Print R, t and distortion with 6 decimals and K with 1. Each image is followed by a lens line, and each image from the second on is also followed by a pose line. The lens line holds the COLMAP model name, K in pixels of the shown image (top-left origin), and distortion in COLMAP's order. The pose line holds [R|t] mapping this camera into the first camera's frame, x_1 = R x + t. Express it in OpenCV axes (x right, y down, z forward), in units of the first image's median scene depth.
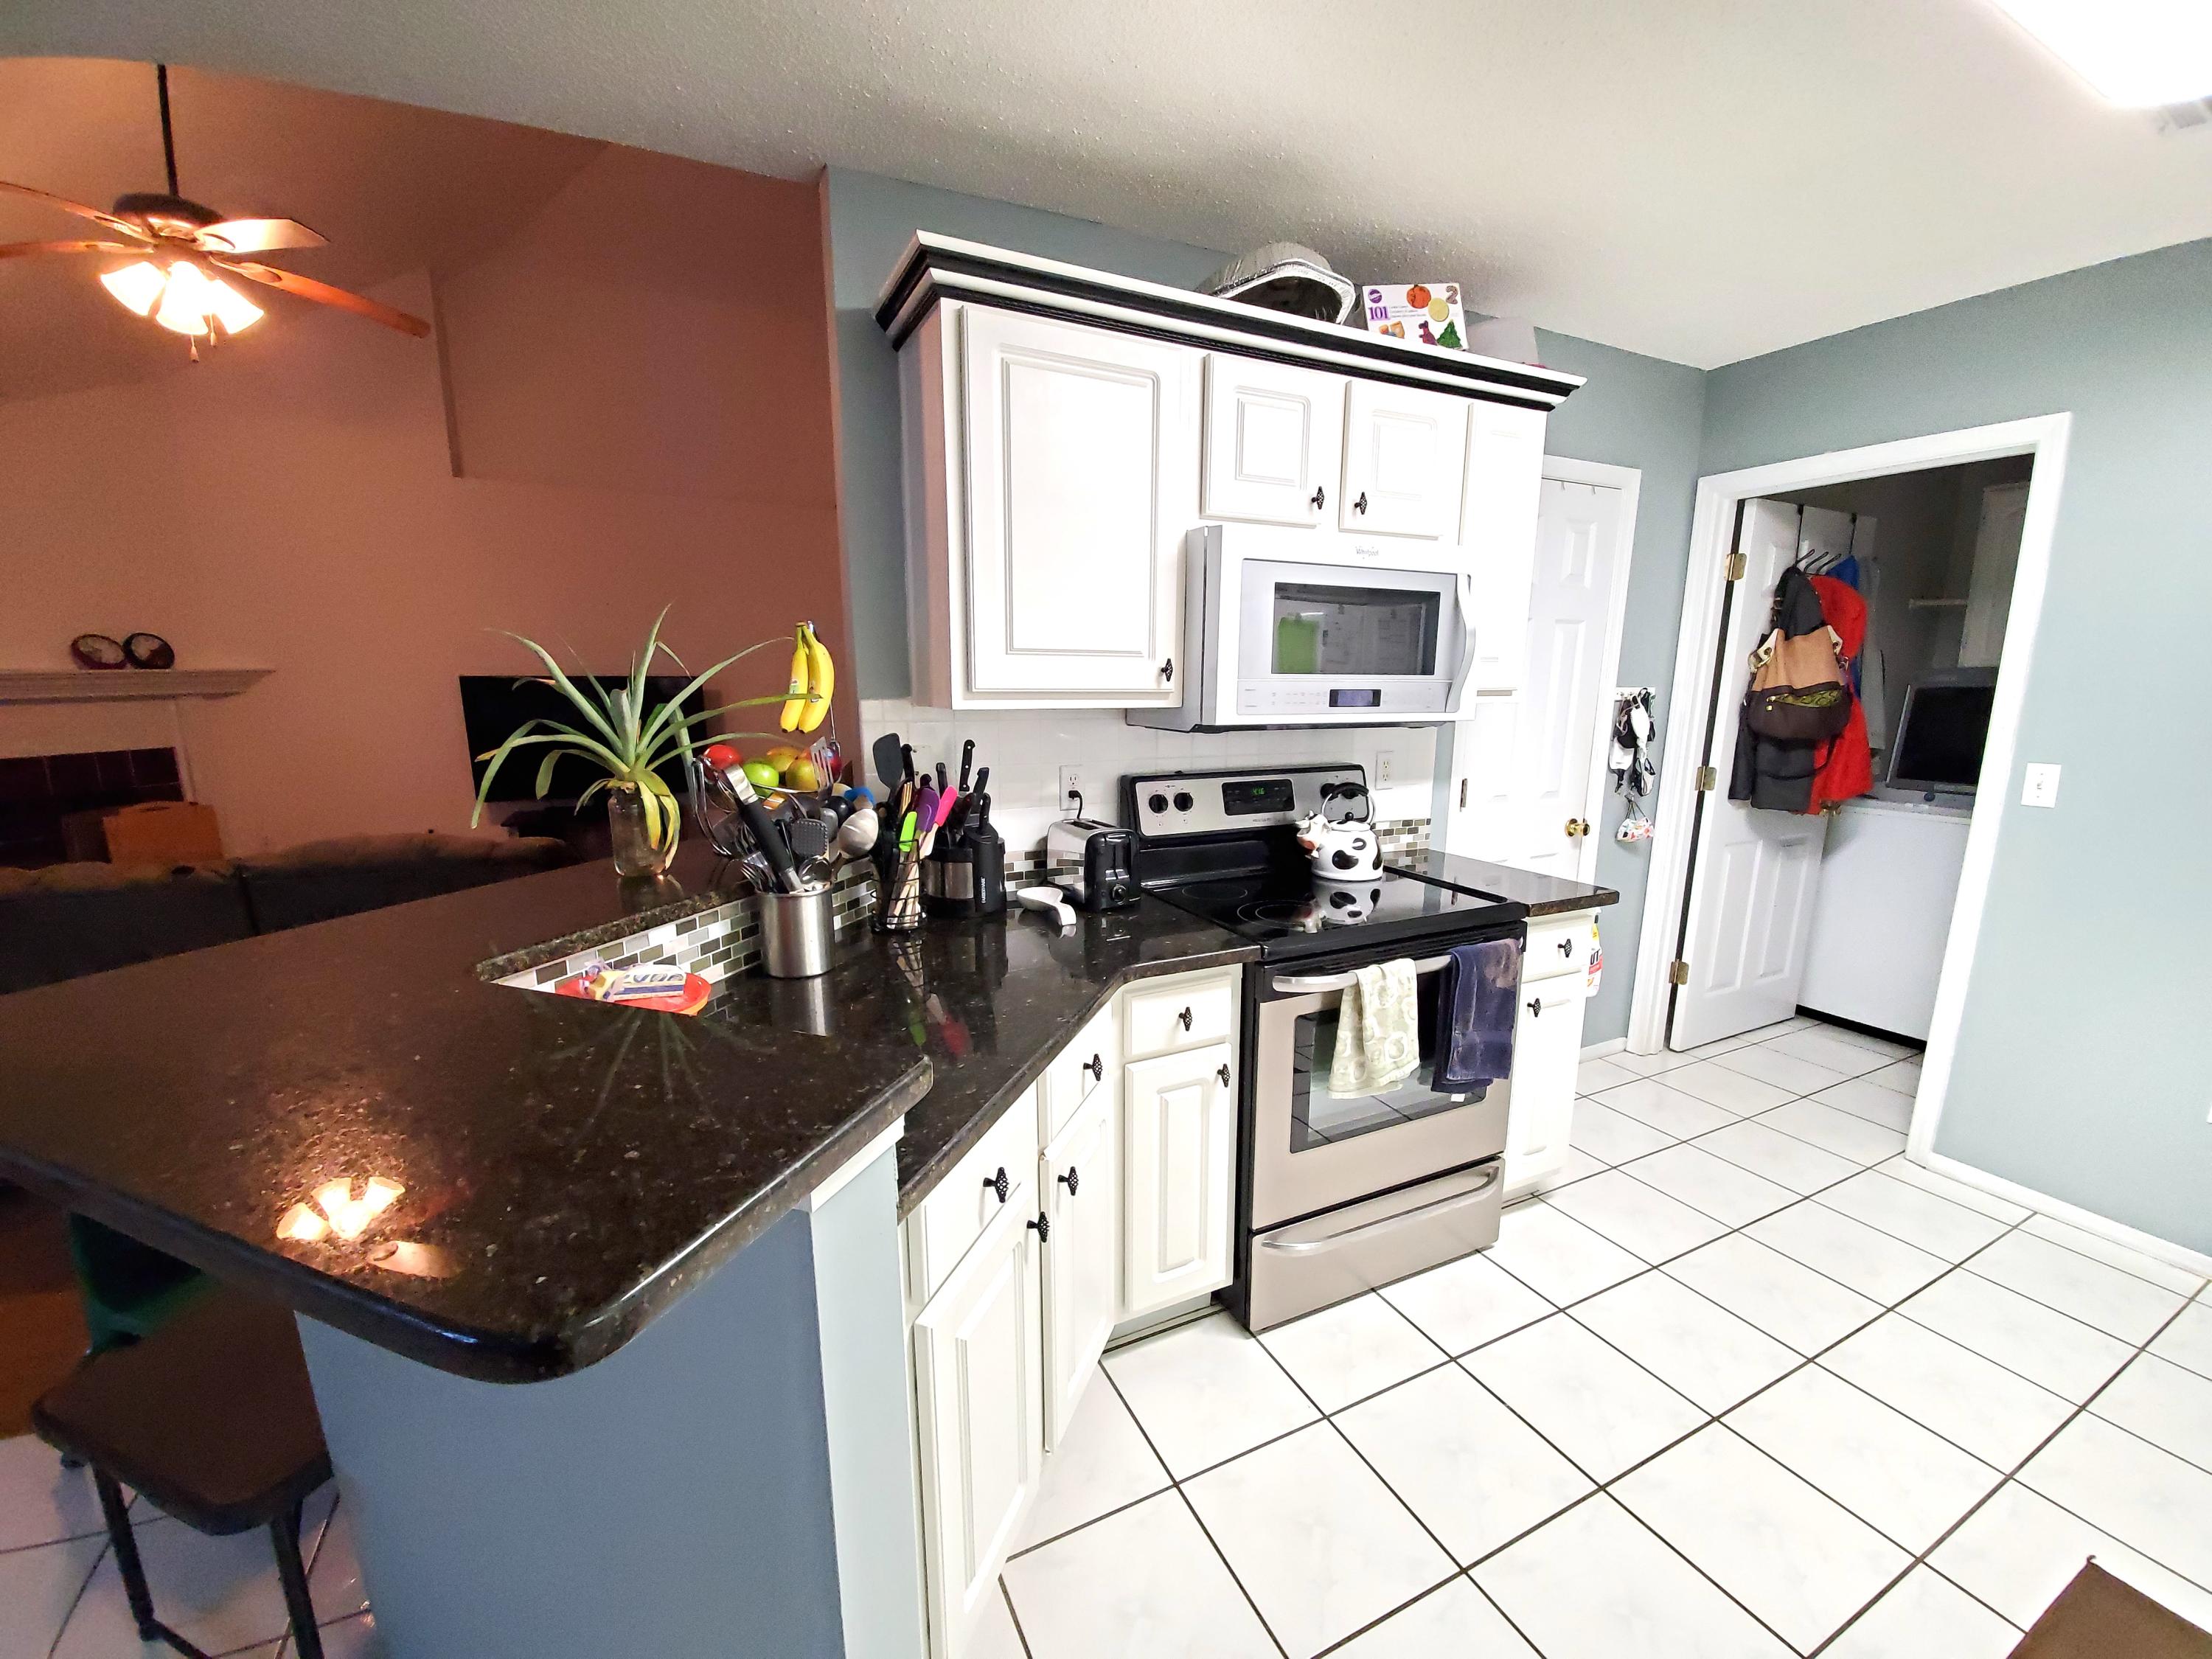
lens RADIAL K [[886.7, 0, 1094.7], [0, 886.7, 845.4], [0, 0, 1]] dist [-0.009649, -0.000690]
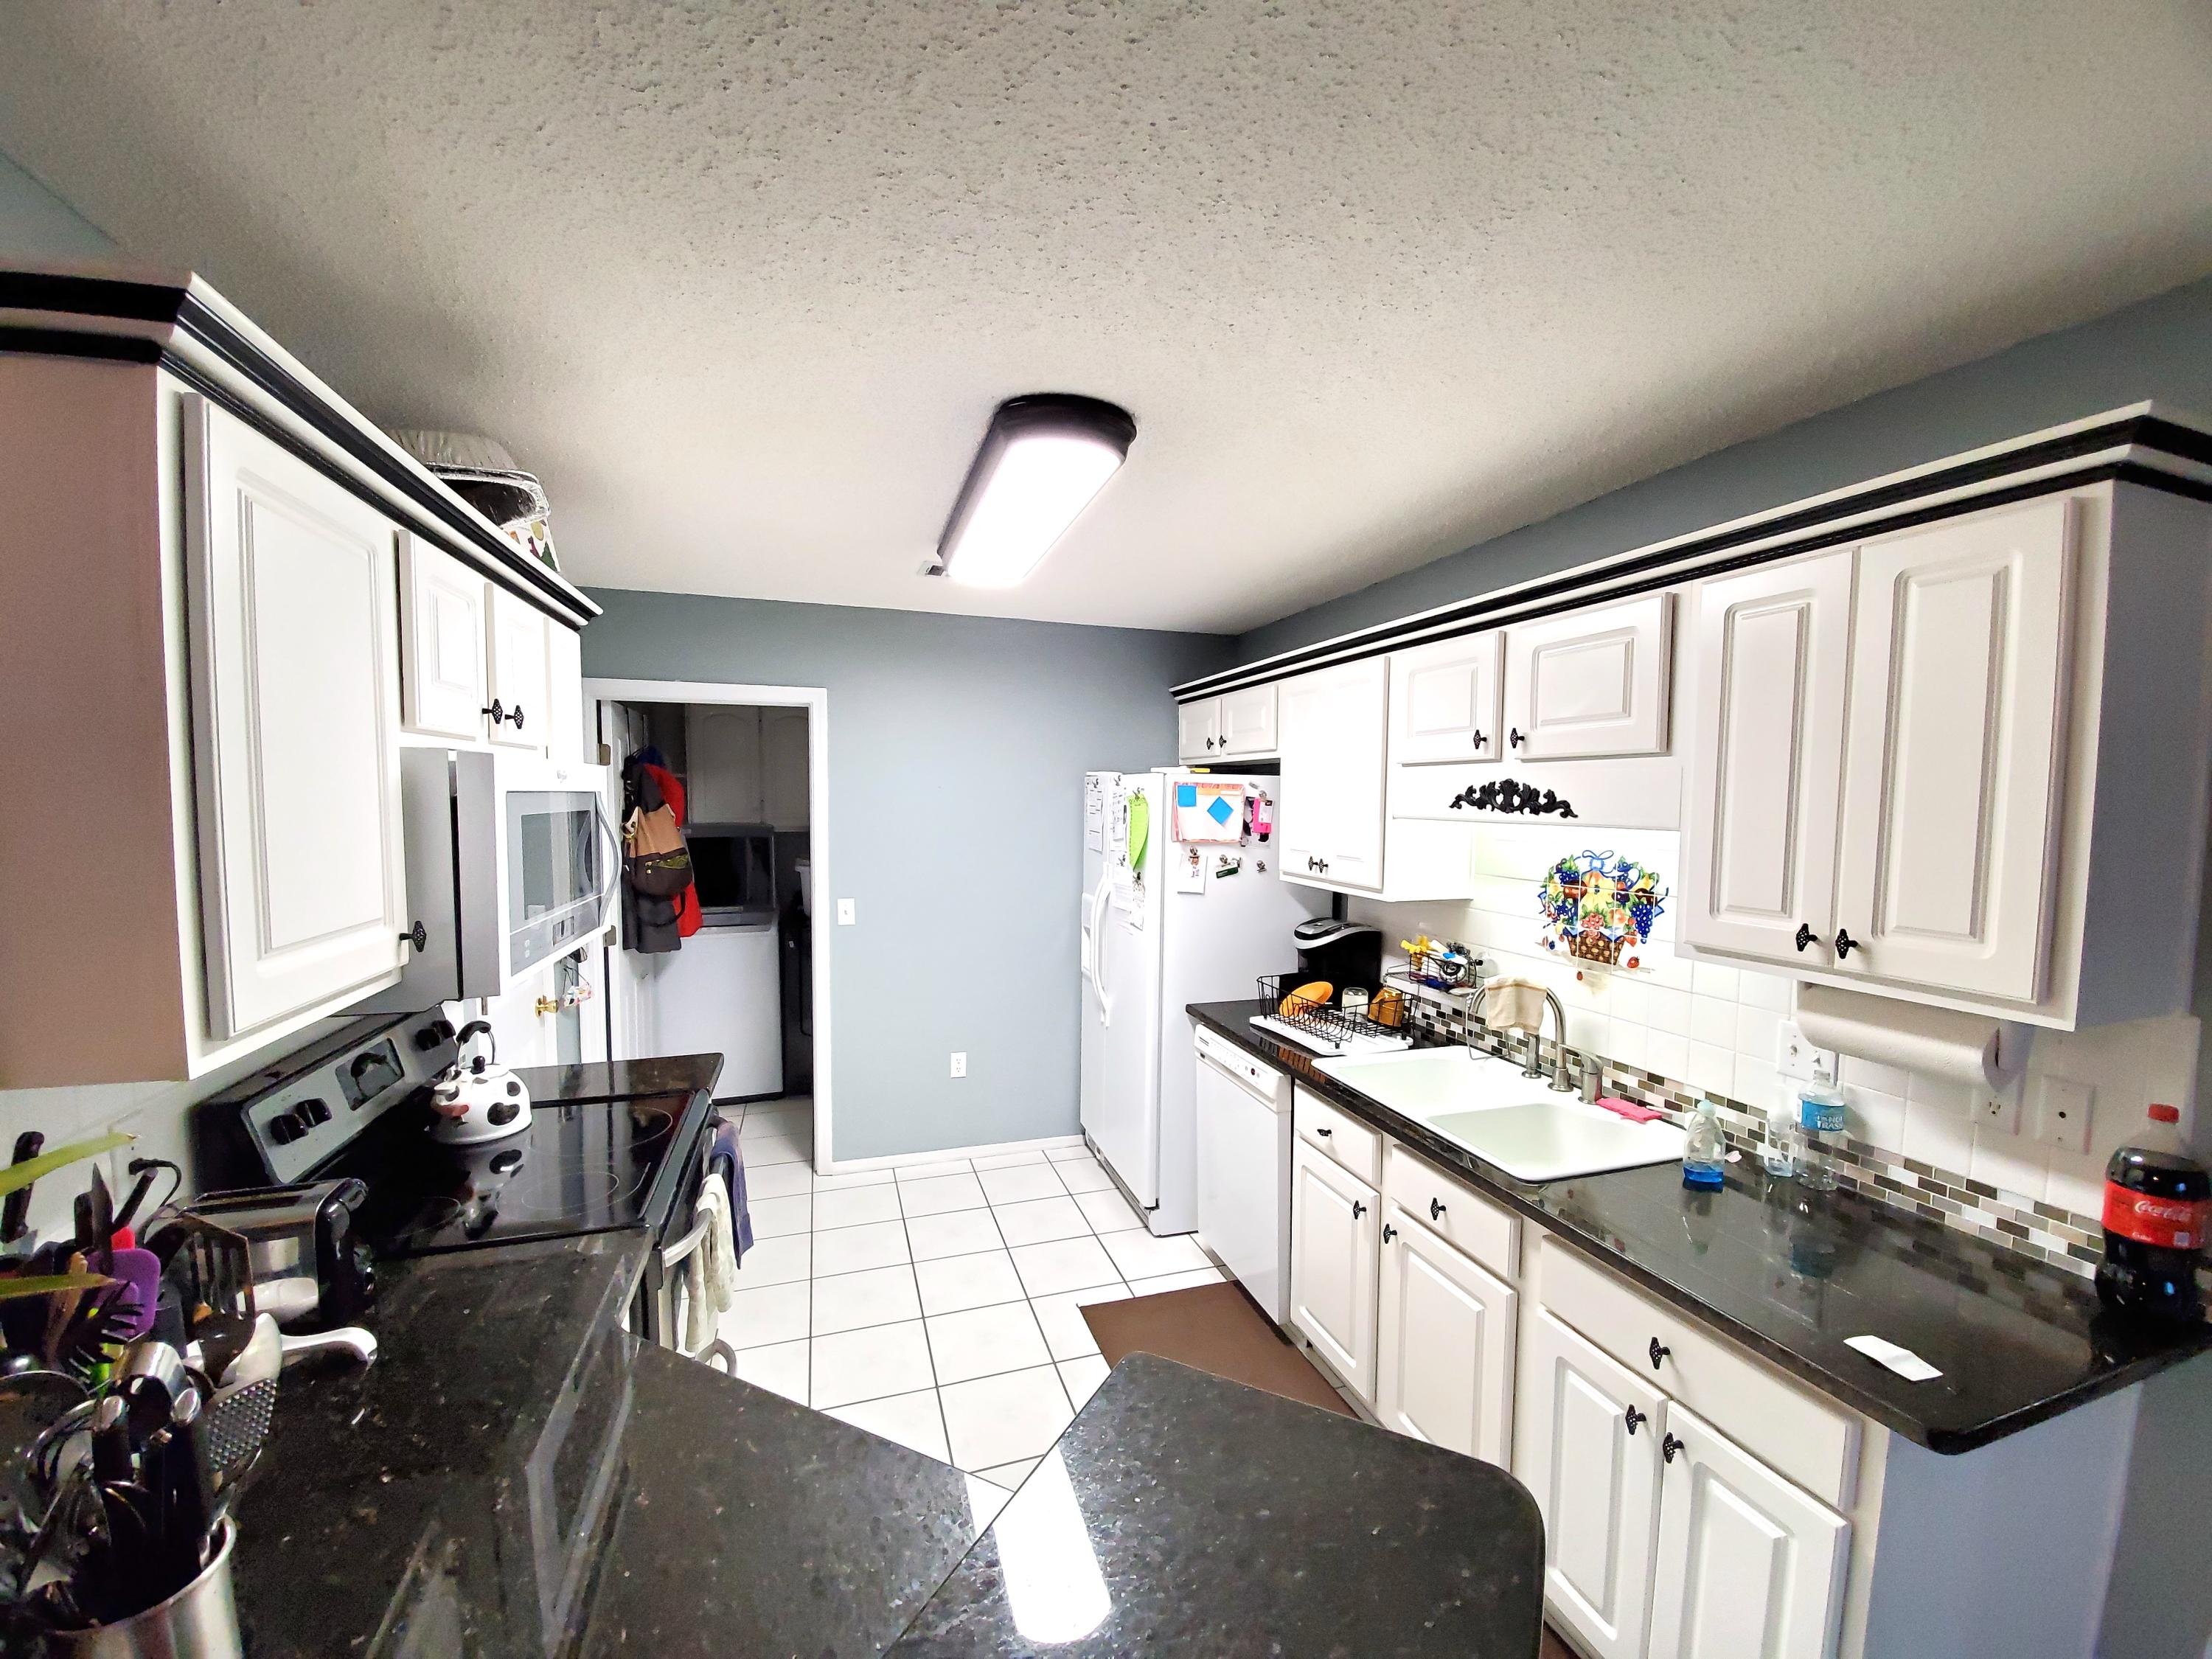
lens RADIAL K [[886.7, 0, 1095.9], [0, 886.7, 839.5], [0, 0, 1]] dist [-0.009649, -0.000690]
pose [[0.155838, -0.058034, 0.986076, -0.445792], [0.191001, 0.981203, 0.027562, -0.154284], [-0.969140, 0.184046, 0.163994, 0.263504]]
